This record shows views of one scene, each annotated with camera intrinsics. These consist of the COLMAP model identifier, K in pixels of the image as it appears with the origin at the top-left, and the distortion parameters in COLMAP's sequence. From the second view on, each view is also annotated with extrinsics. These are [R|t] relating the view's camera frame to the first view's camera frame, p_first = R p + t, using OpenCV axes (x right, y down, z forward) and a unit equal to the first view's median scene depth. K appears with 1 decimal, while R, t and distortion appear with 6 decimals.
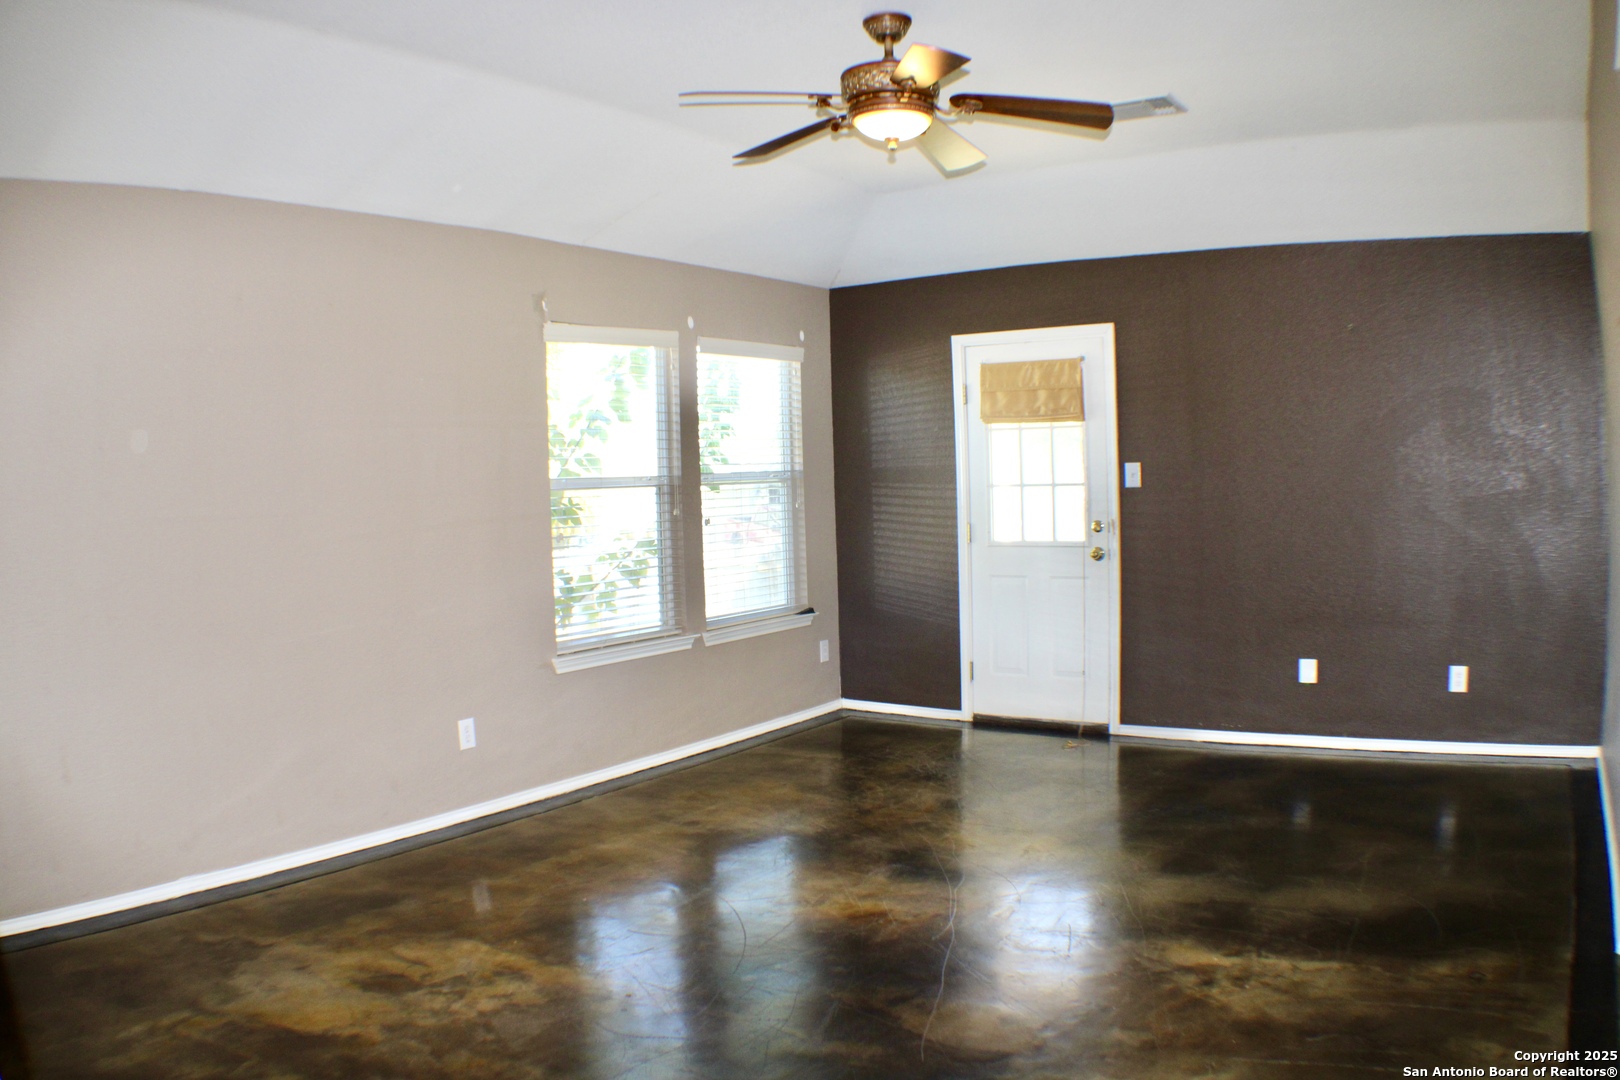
lens RADIAL K [[1214.6, 0, 838.4], [0, 1214.6, 549.6], [0, 0, 1]] dist [-0.328612, 0.095696]
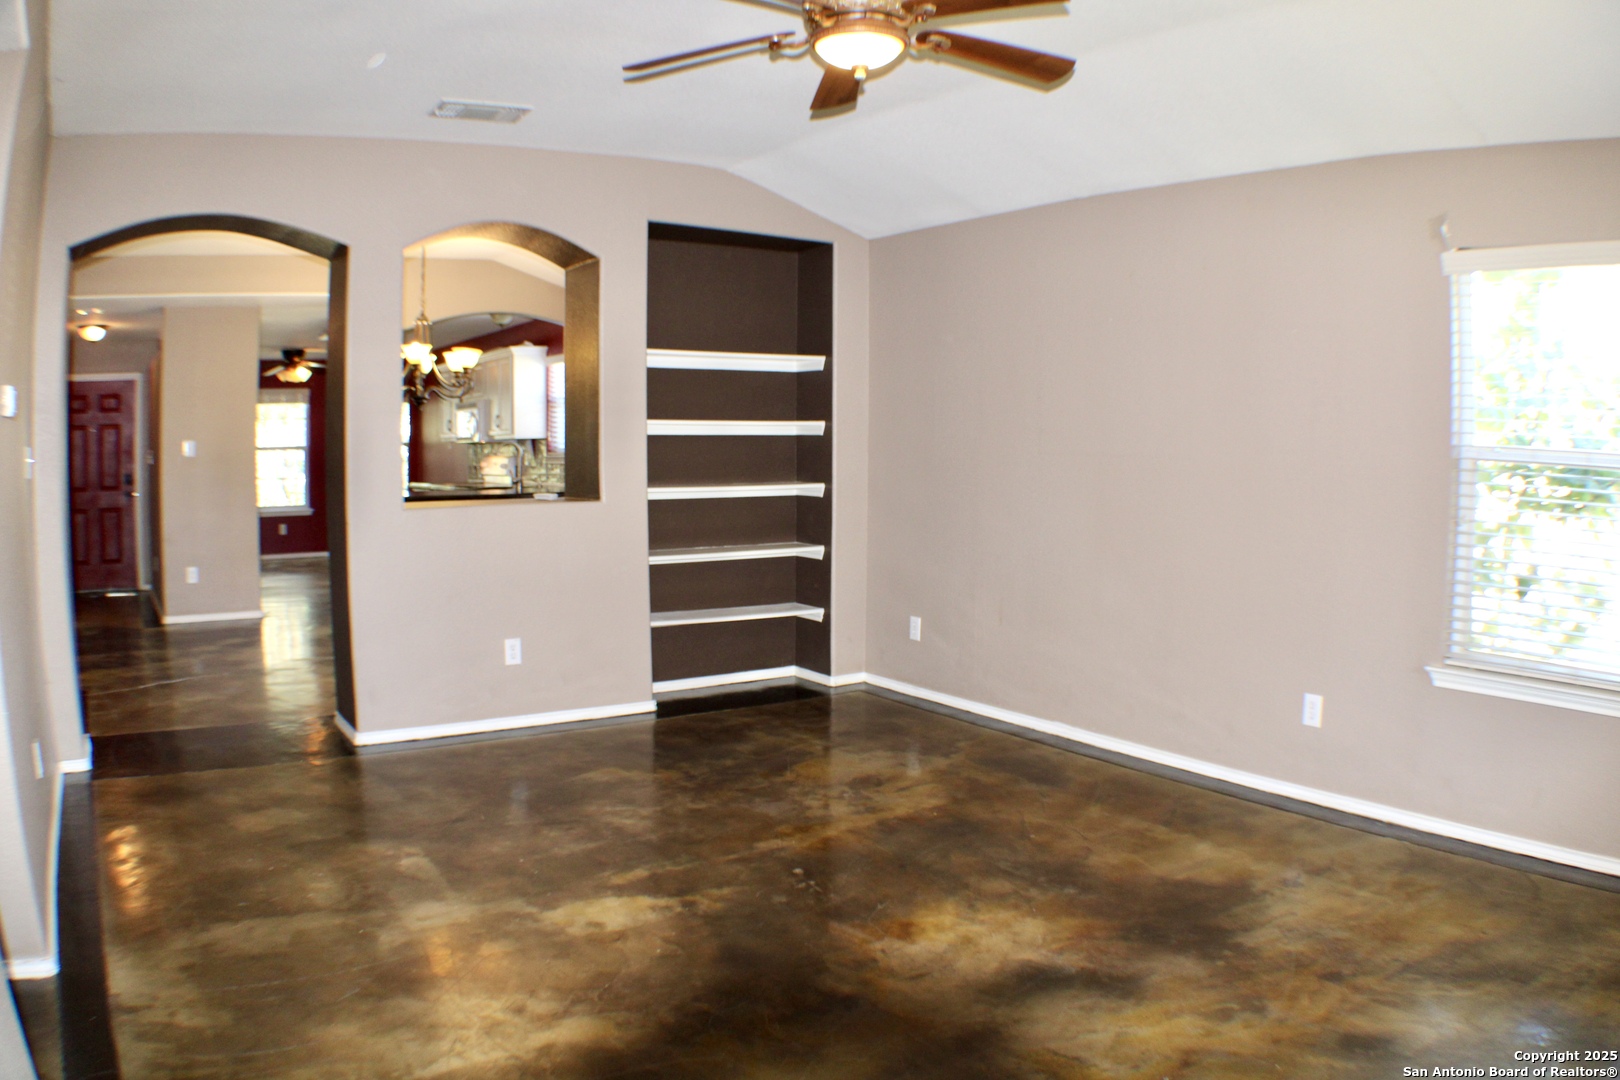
lens RADIAL K [[1220.1, 0, 822.4], [0, 1220.1, 552.1], [0, 0, 1]] dist [-0.347595, 0.115544]
pose [[-0.373023, 0.117756, -0.920319, 0.610868], [-0.049528, 0.987972, 0.146487, -0.075858], [0.926499, 0.100224, -0.362704, 0.895960]]
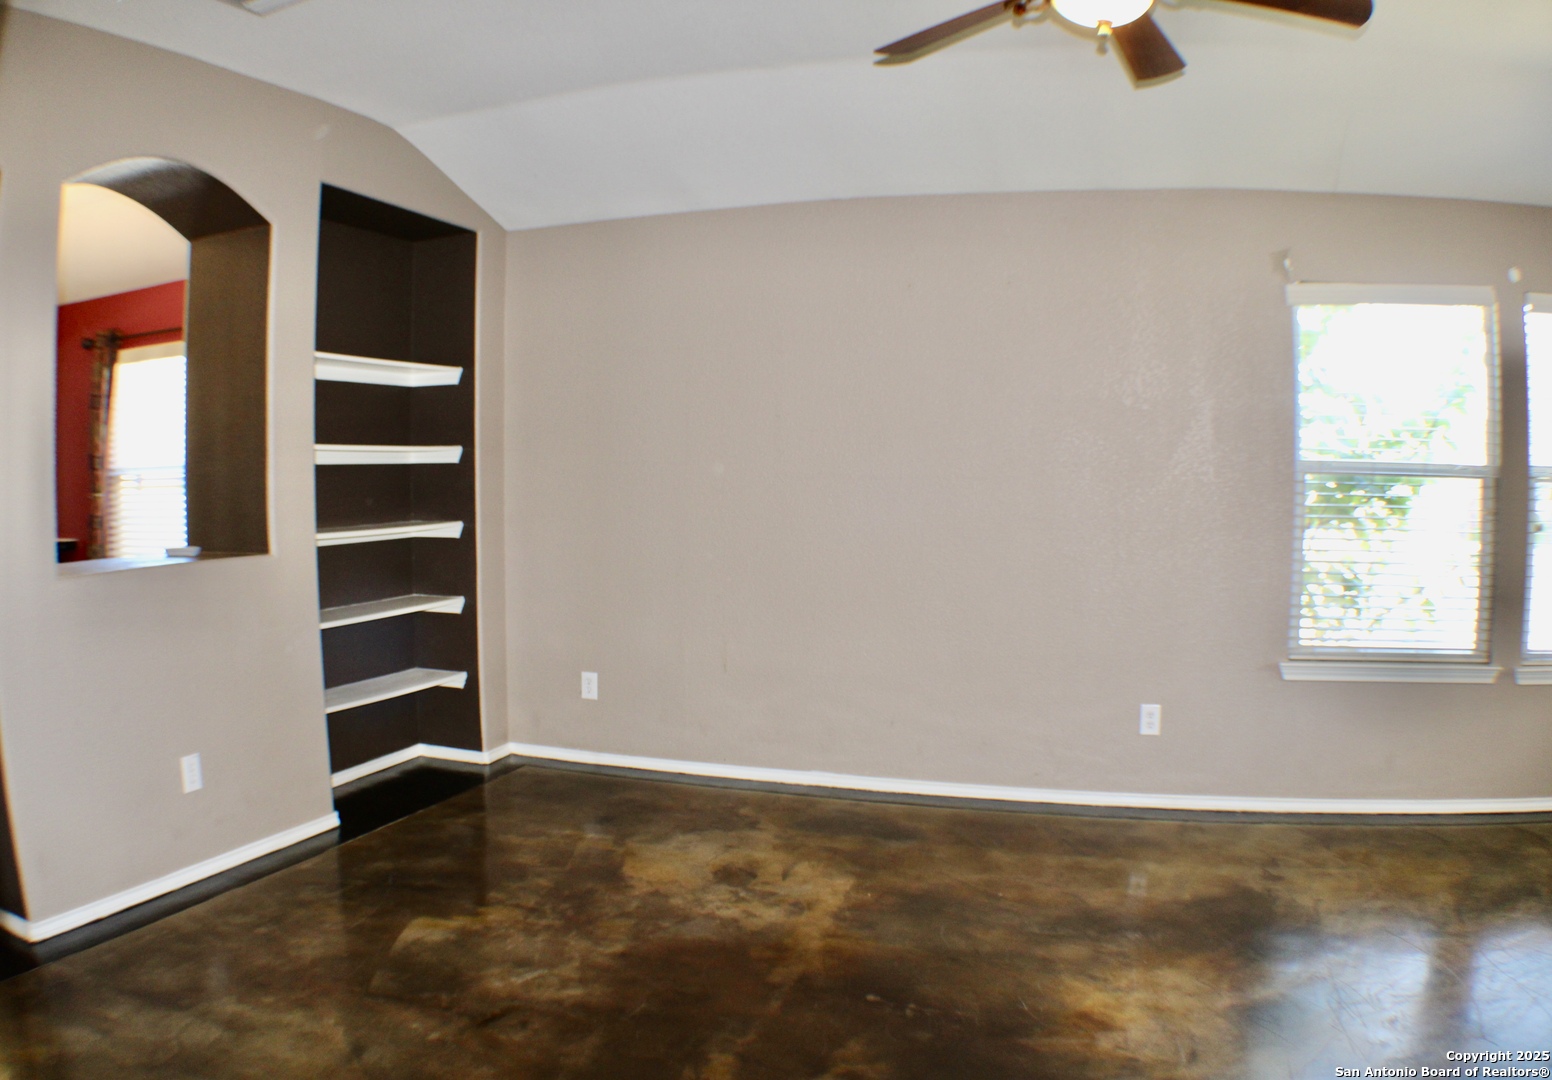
lens RADIAL K [[1201.7, 0, 776.0], [0, 1201.7, 540.0], [0, 0, 1]] dist [-0.340544, 0.101349]
pose [[0.252199, 0.091355, -0.963353, 0.472587], [-0.065749, 0.994851, 0.077130, -0.039377], [0.965439, 0.043887, 0.256907, 0.424617]]
